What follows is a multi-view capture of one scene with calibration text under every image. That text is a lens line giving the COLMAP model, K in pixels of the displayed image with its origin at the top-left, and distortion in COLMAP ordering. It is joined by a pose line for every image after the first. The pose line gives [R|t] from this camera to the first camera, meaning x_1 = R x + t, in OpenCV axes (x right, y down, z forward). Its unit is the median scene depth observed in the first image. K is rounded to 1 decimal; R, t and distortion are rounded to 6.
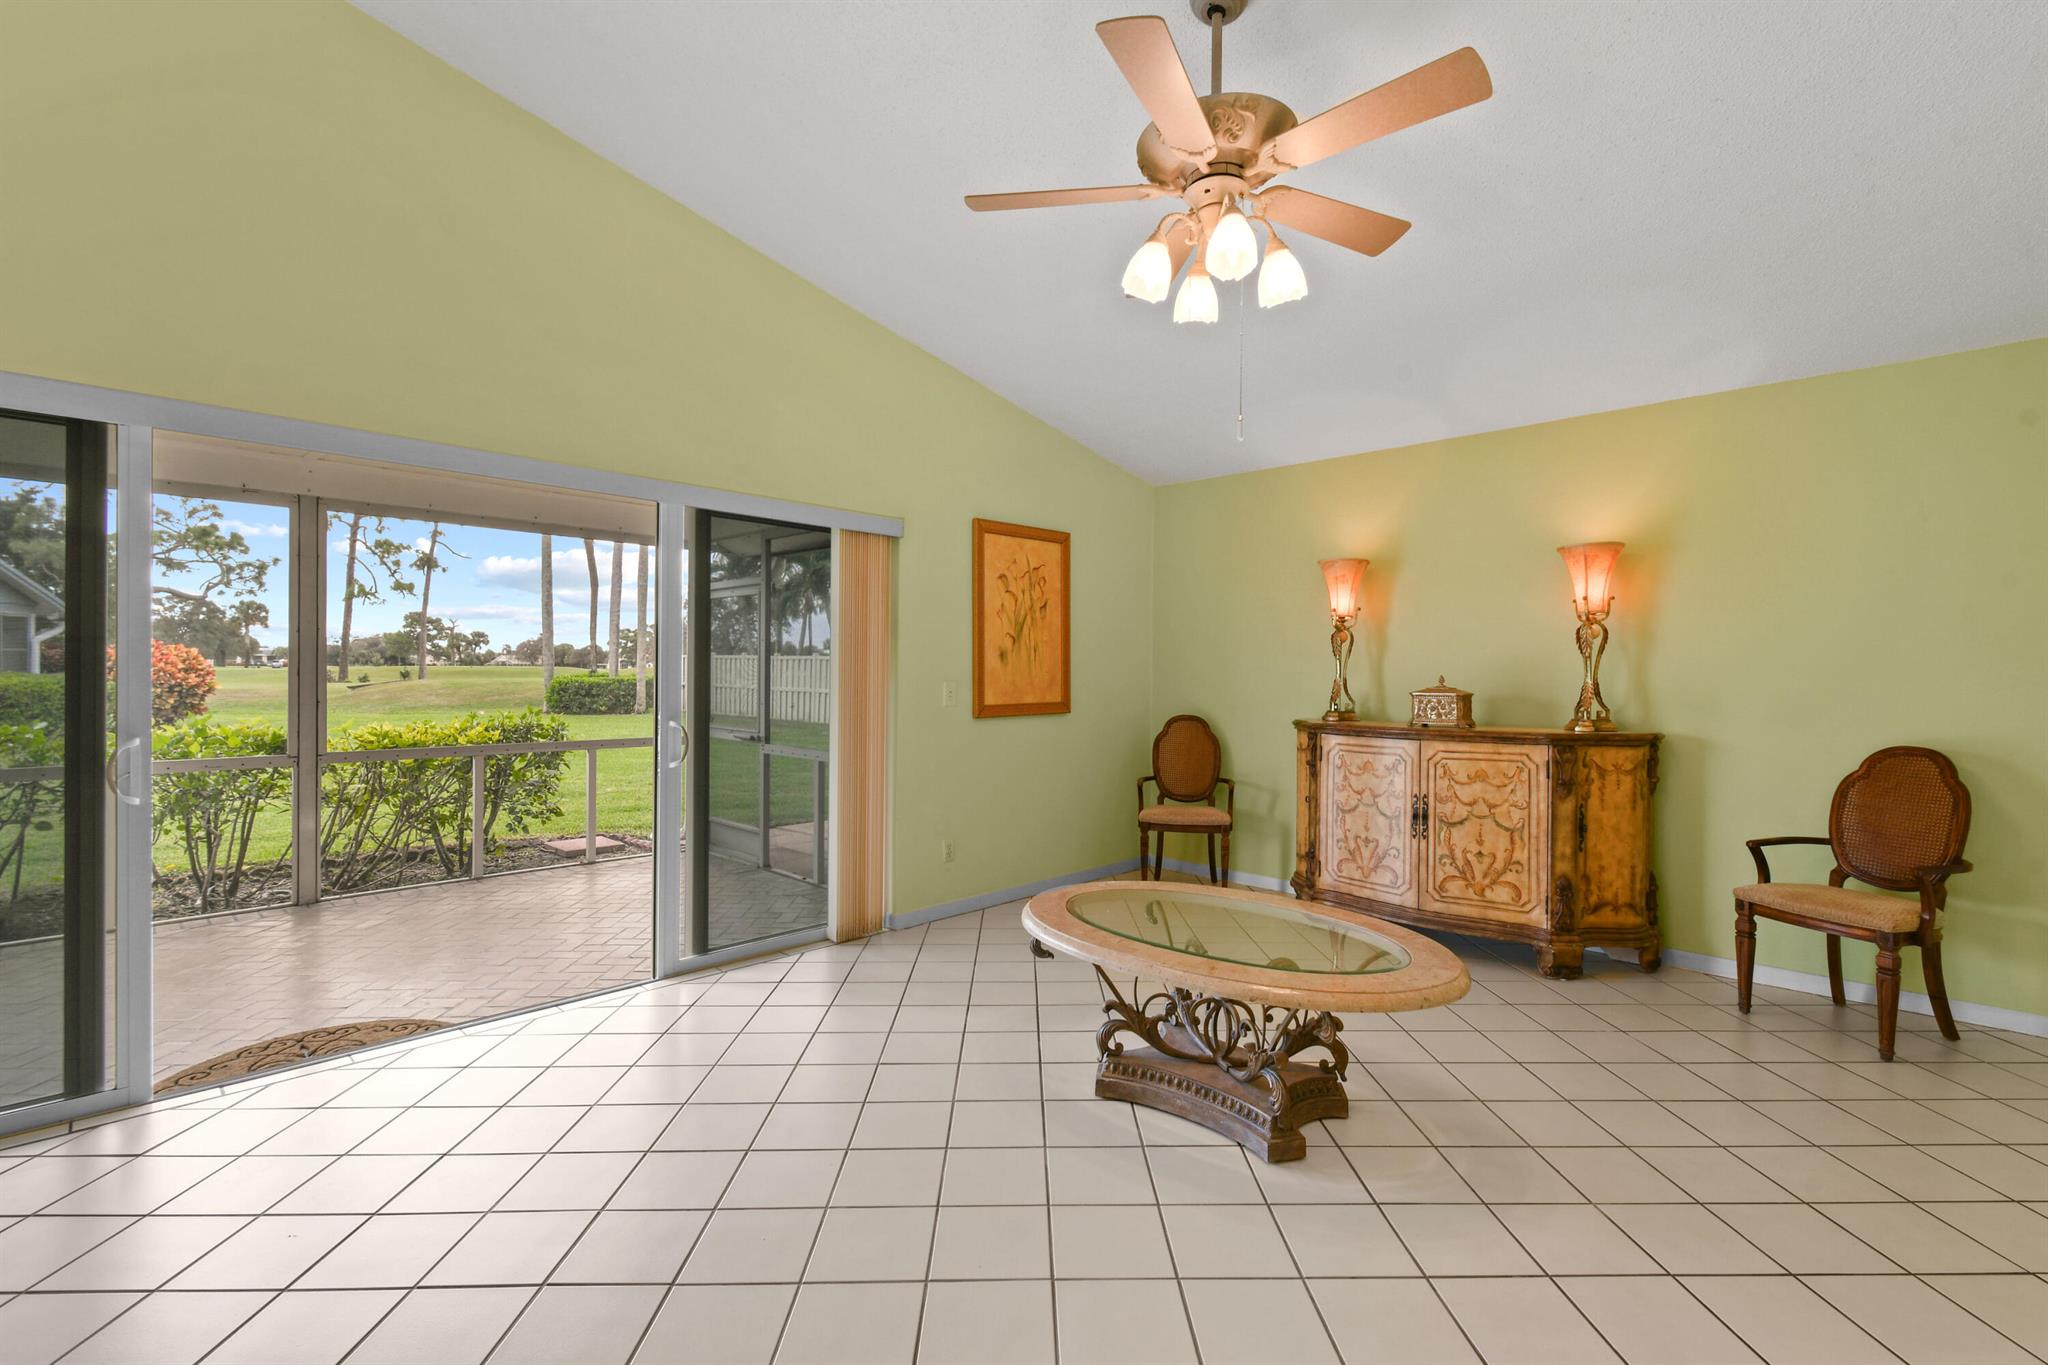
lens RADIAL K [[928.0, 0, 1024.4], [0, 928.0, 674.8], [0, 0, 1]] dist [0.000329, -0.000081]
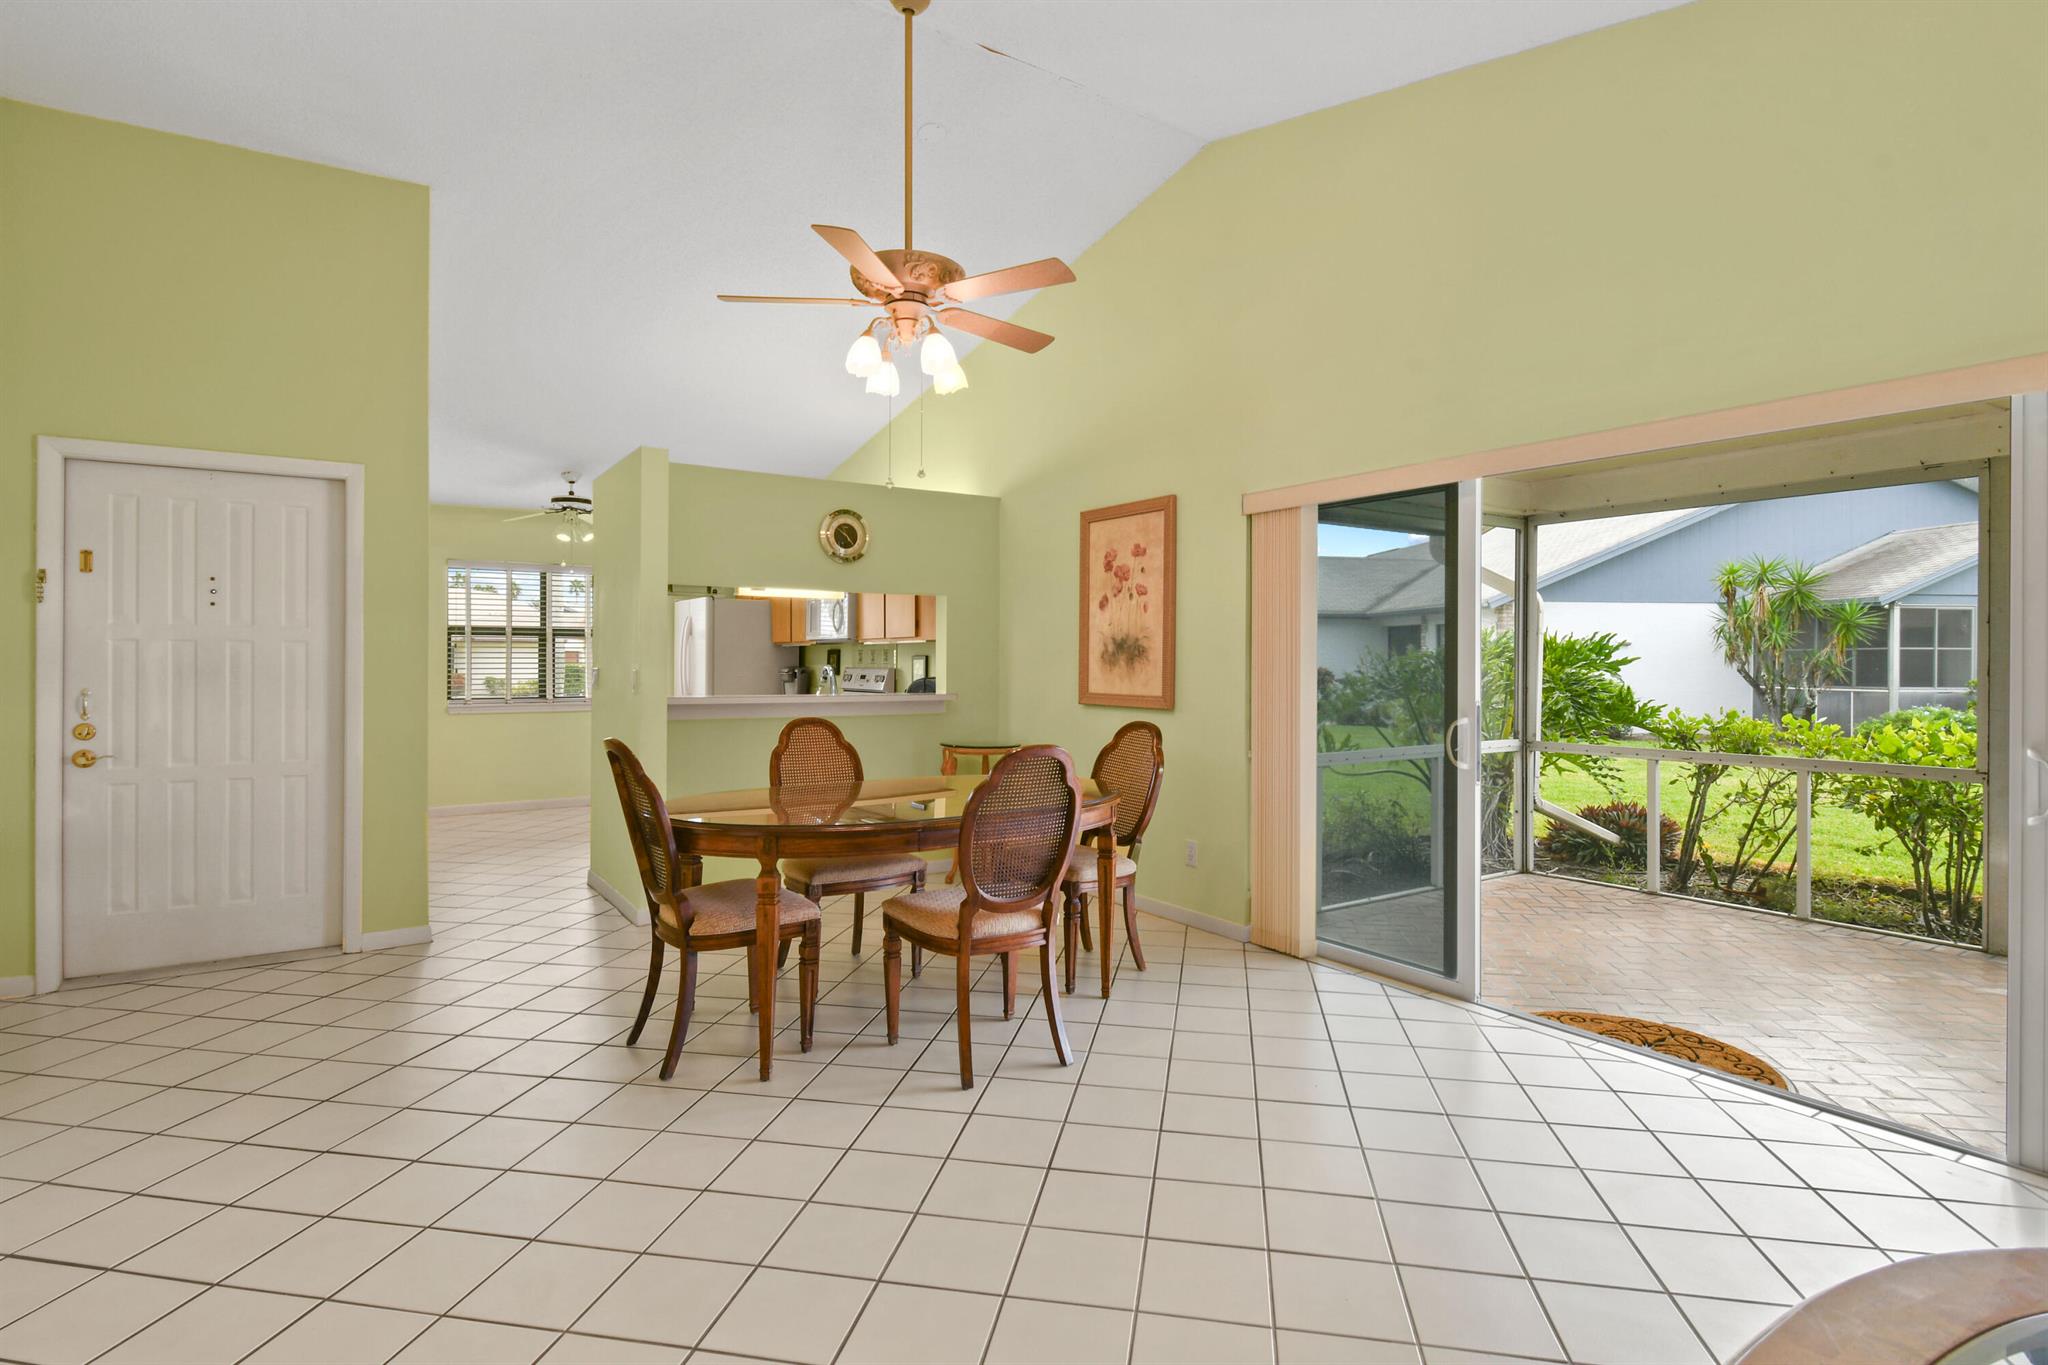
lens RADIAL K [[1012.5, 0, 1027.7], [0, 1012.5, 664.4], [0, 0, 1]] dist [-0.002250, -0.000153]
pose [[-0.187497, 0.000805, -0.982265, 0.515754], [-0.012695, 0.999914, 0.003242, -0.006915], [0.982183, 0.013078, -0.187471, 0.598373]]
